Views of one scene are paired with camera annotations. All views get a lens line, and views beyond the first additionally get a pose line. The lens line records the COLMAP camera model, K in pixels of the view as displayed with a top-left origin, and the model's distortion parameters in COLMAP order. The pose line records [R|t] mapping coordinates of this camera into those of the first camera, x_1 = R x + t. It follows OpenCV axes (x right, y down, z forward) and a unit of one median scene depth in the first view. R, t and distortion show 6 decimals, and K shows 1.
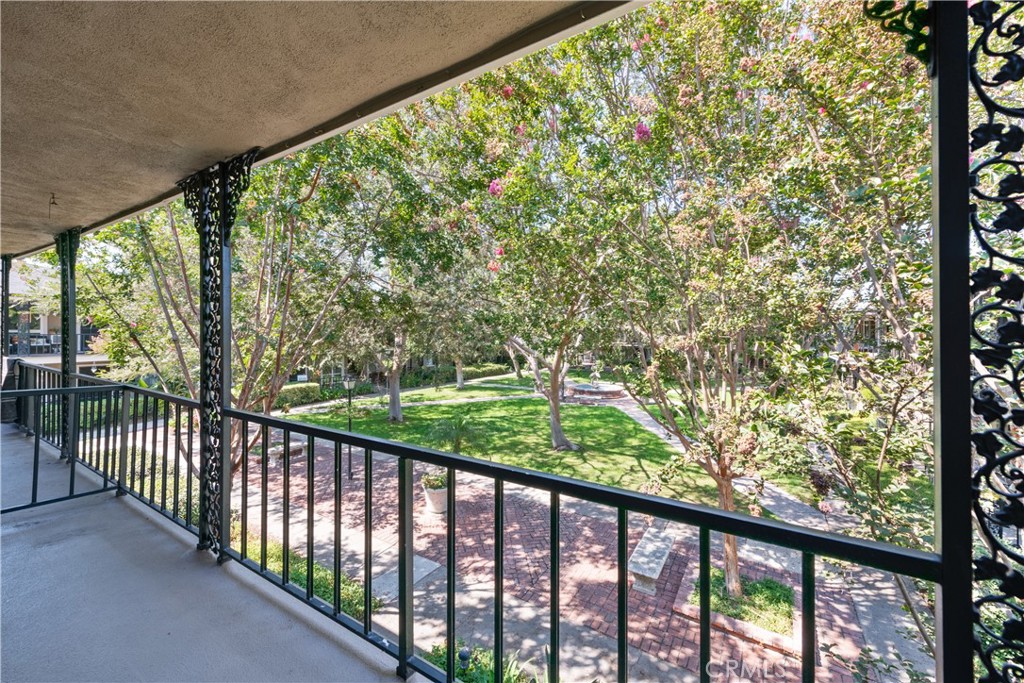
lens RADIAL K [[411.3, 0, 512.5], [0, 411.3, 333.0], [0, 0, 1]] dist [0.000493, -0.001267]
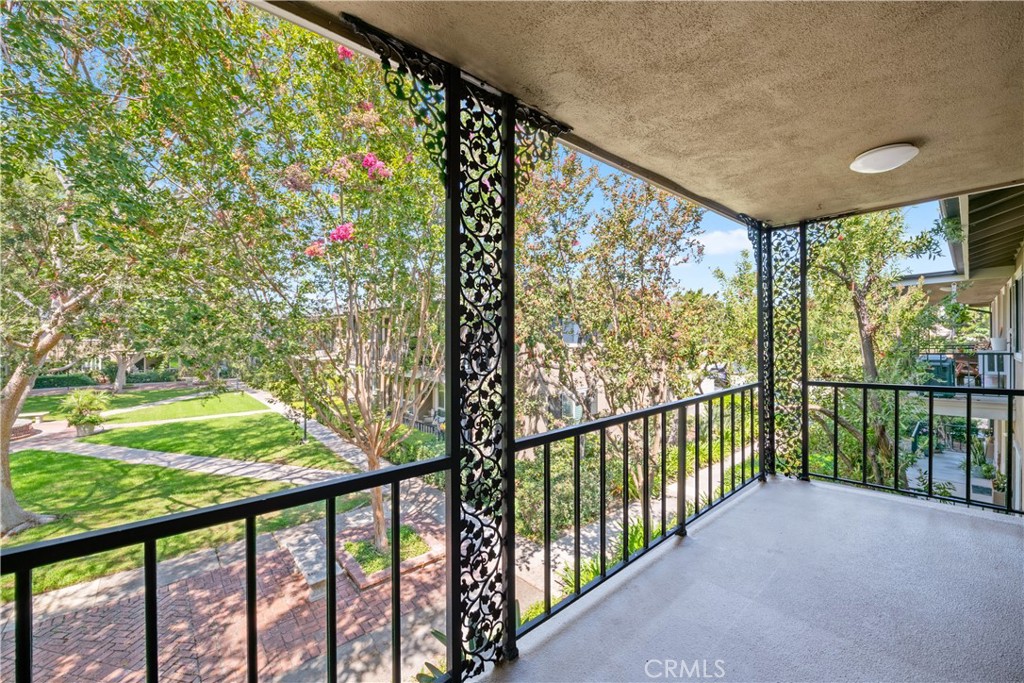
lens RADIAL K [[411.3, 0, 512.7], [0, 411.3, 340.5], [0, 0, 1]] dist [0.000493, -0.001267]
pose [[0.275218, -0.016566, 0.961239, -0.325744], [0.005223, 0.999863, 0.015736, 0.000060], [-0.961368, 0.000689, 0.275267, 0.187665]]
